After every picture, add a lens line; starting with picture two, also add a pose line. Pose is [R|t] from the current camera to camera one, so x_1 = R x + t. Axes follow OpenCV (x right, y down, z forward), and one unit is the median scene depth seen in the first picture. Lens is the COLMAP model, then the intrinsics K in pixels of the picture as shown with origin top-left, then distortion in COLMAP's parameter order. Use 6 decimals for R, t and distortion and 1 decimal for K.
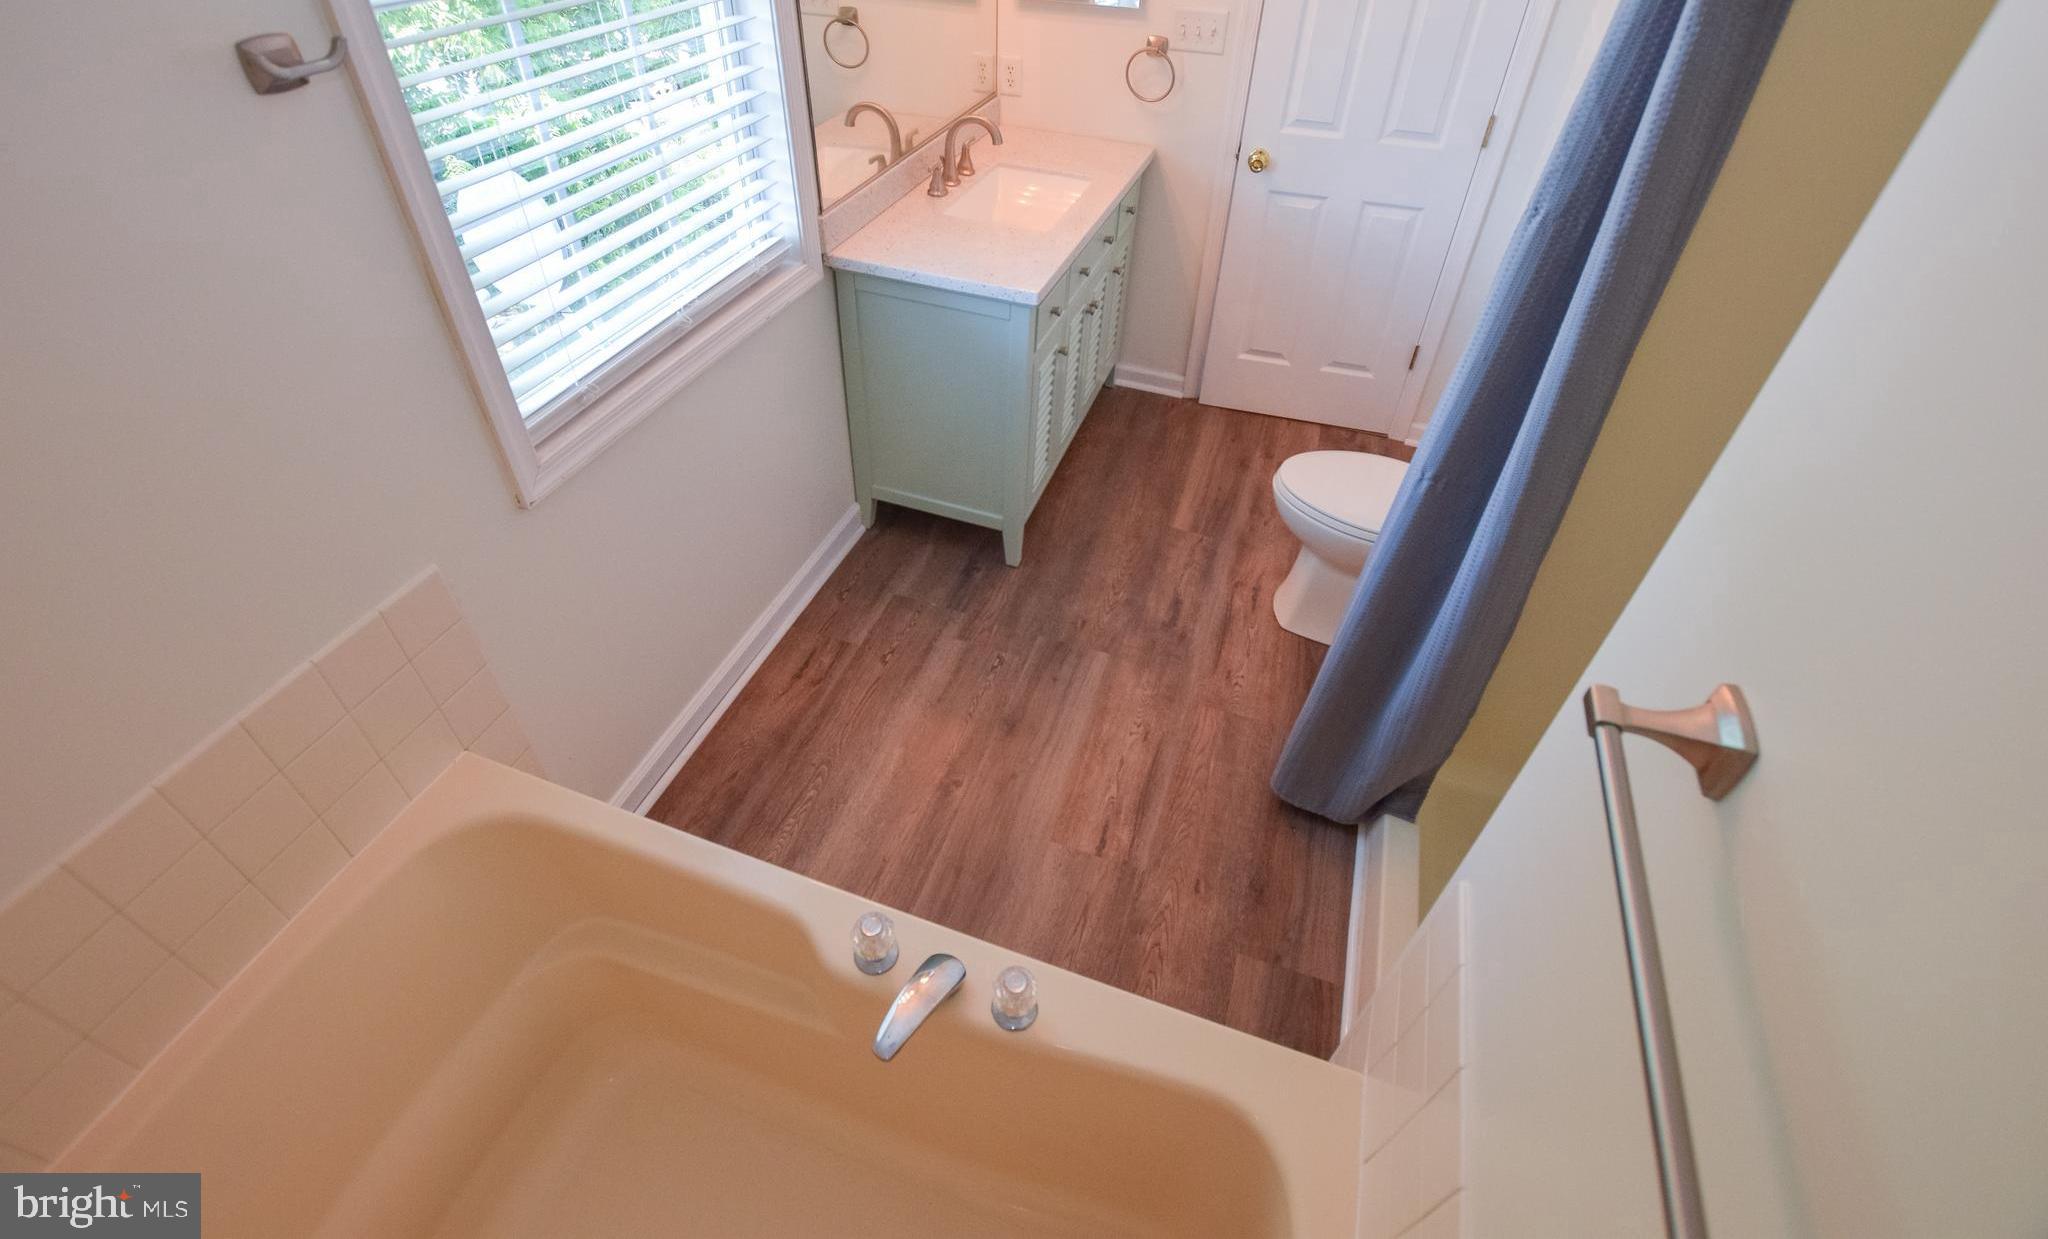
lens RADIAL K [[925.8, 0, 1036.5], [0, 925.8, 545.0], [0, 0, 1]] dist [-0.014793, 0.000125]
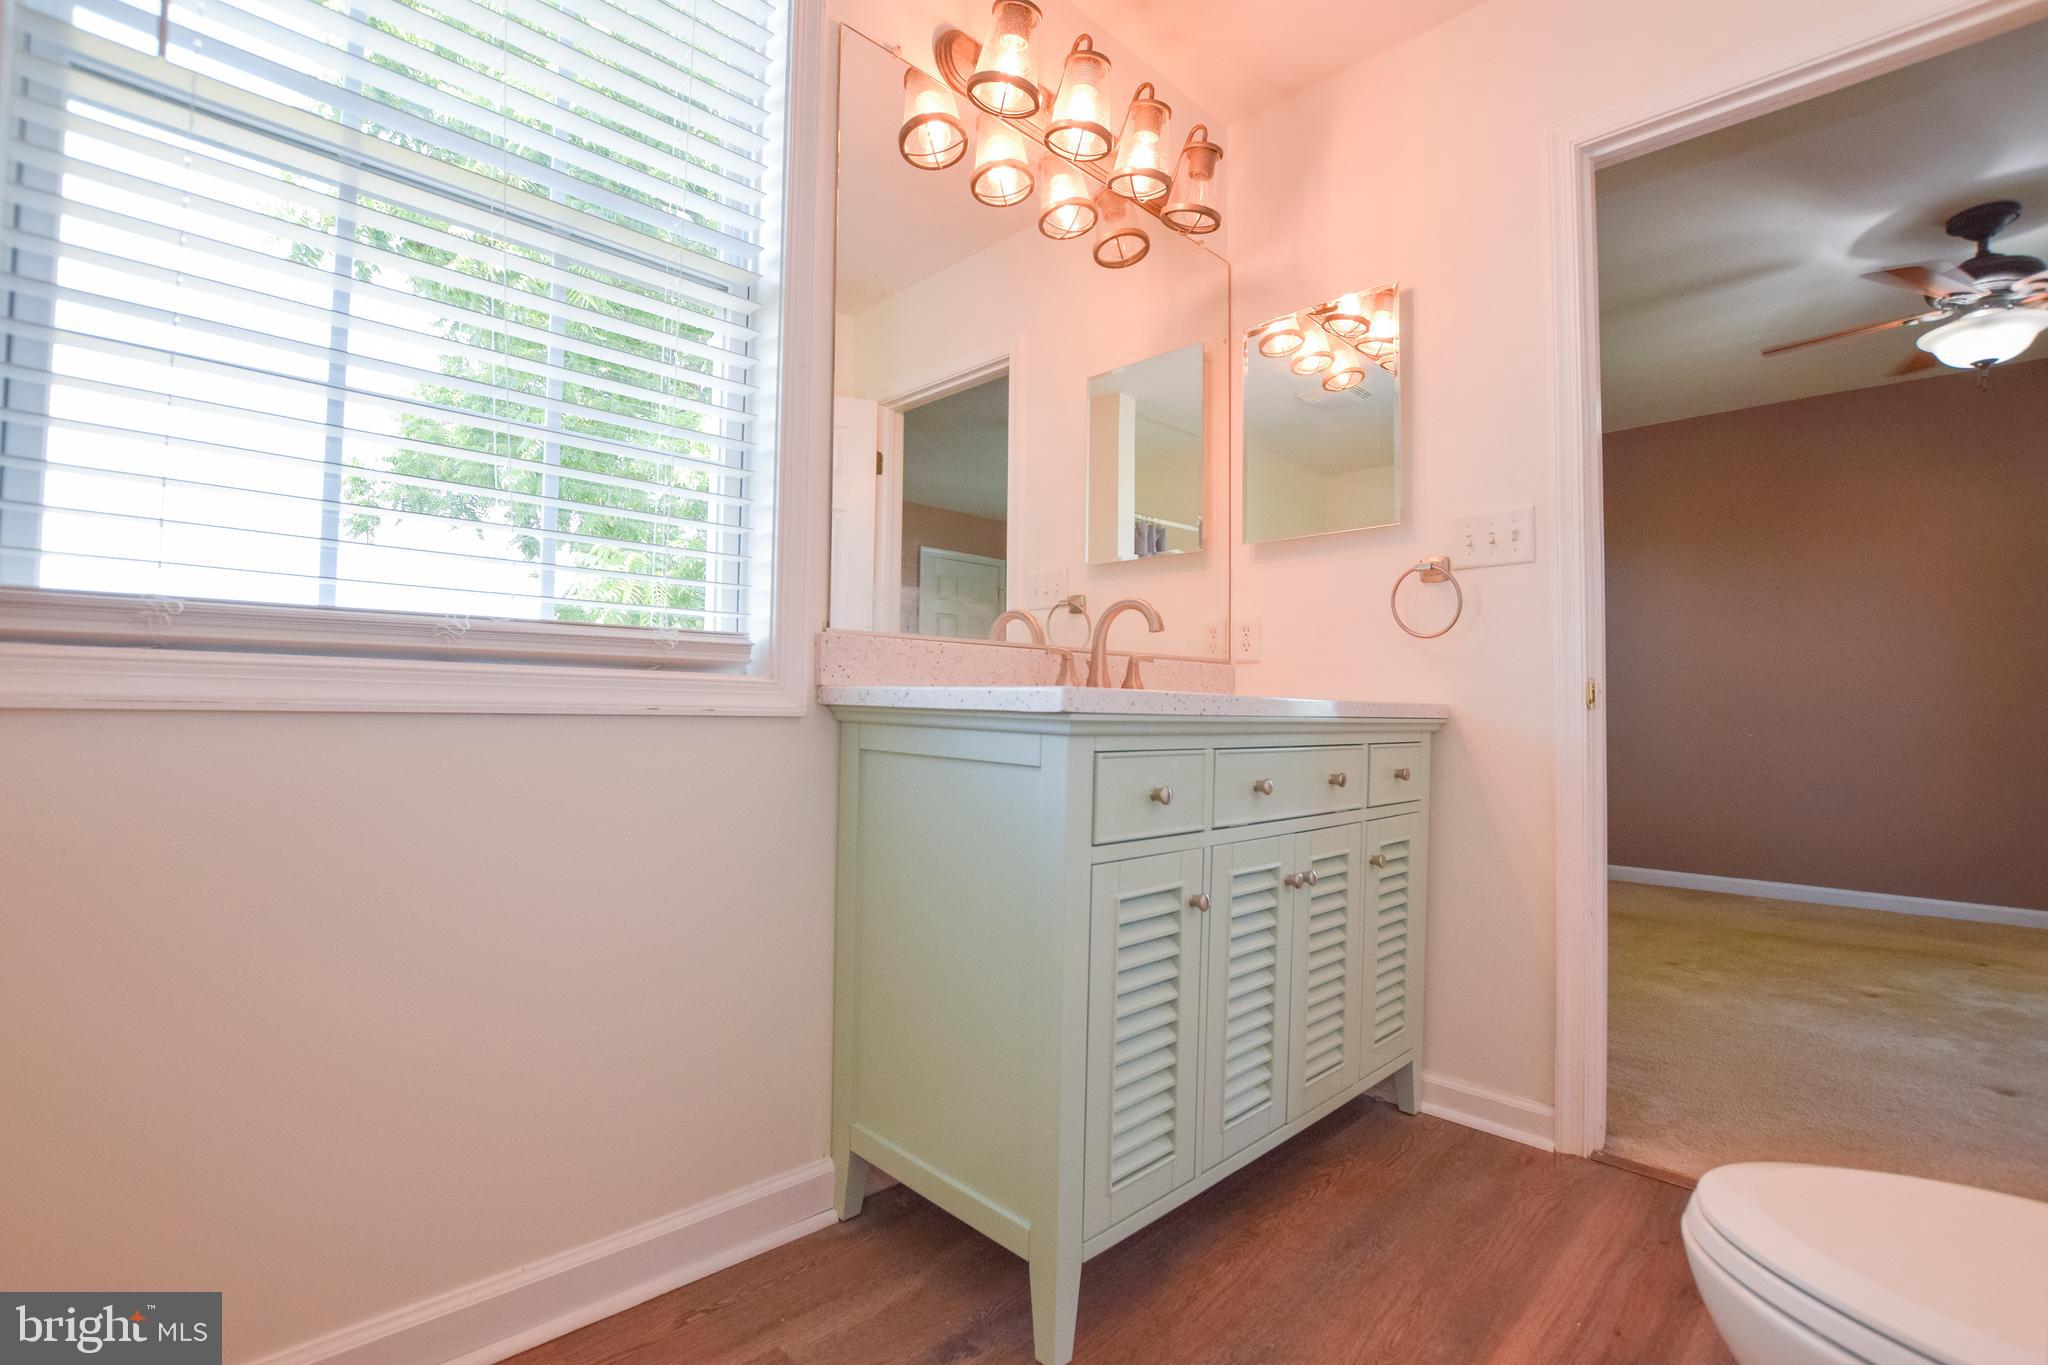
lens RADIAL K [[908.3, 0, 1024.2], [0, 908.3, 684.8], [0, 0, 1]] dist [-0.040686, 0.005678]
pose [[0.888350, -0.039568, -0.457459, 0.166487], [-0.277730, 0.747069, -0.603948, 0.036917], [0.365650, 0.663567, 0.652670, 0.494390]]
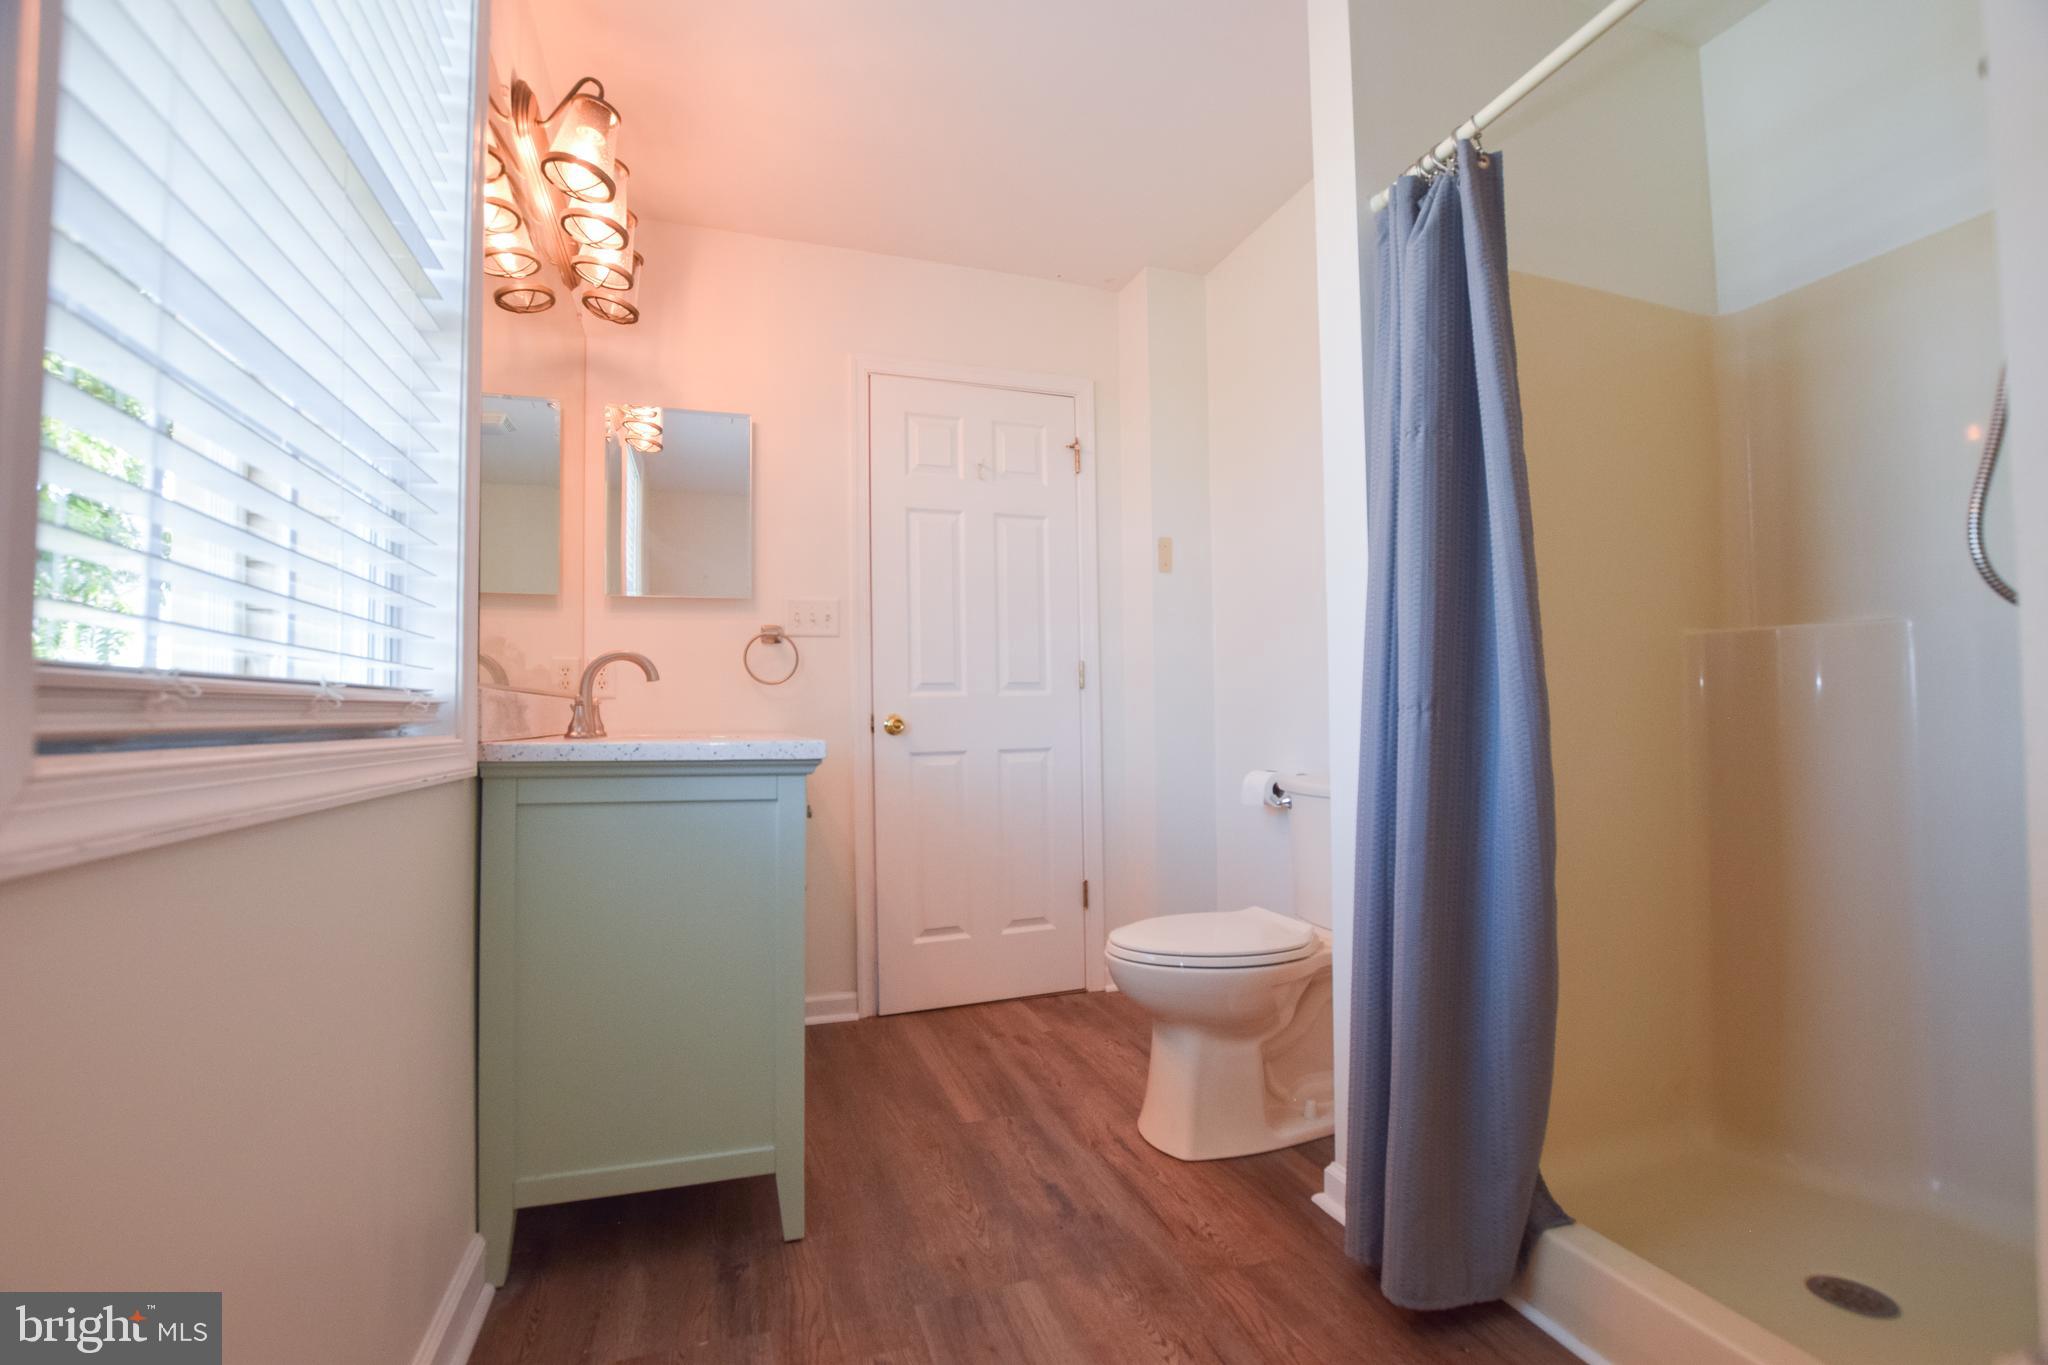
lens RADIAL K [[908.3, 0, 1028.3], [0, 908.3, 680.1], [0, 0, 1]] dist [-0.040686, 0.005678]
pose [[0.794924, -0.024885, 0.606199, -0.241578], [0.419799, 0.743920, -0.519954, 0.114060], [-0.438024, 0.667805, 0.601806, 0.337025]]
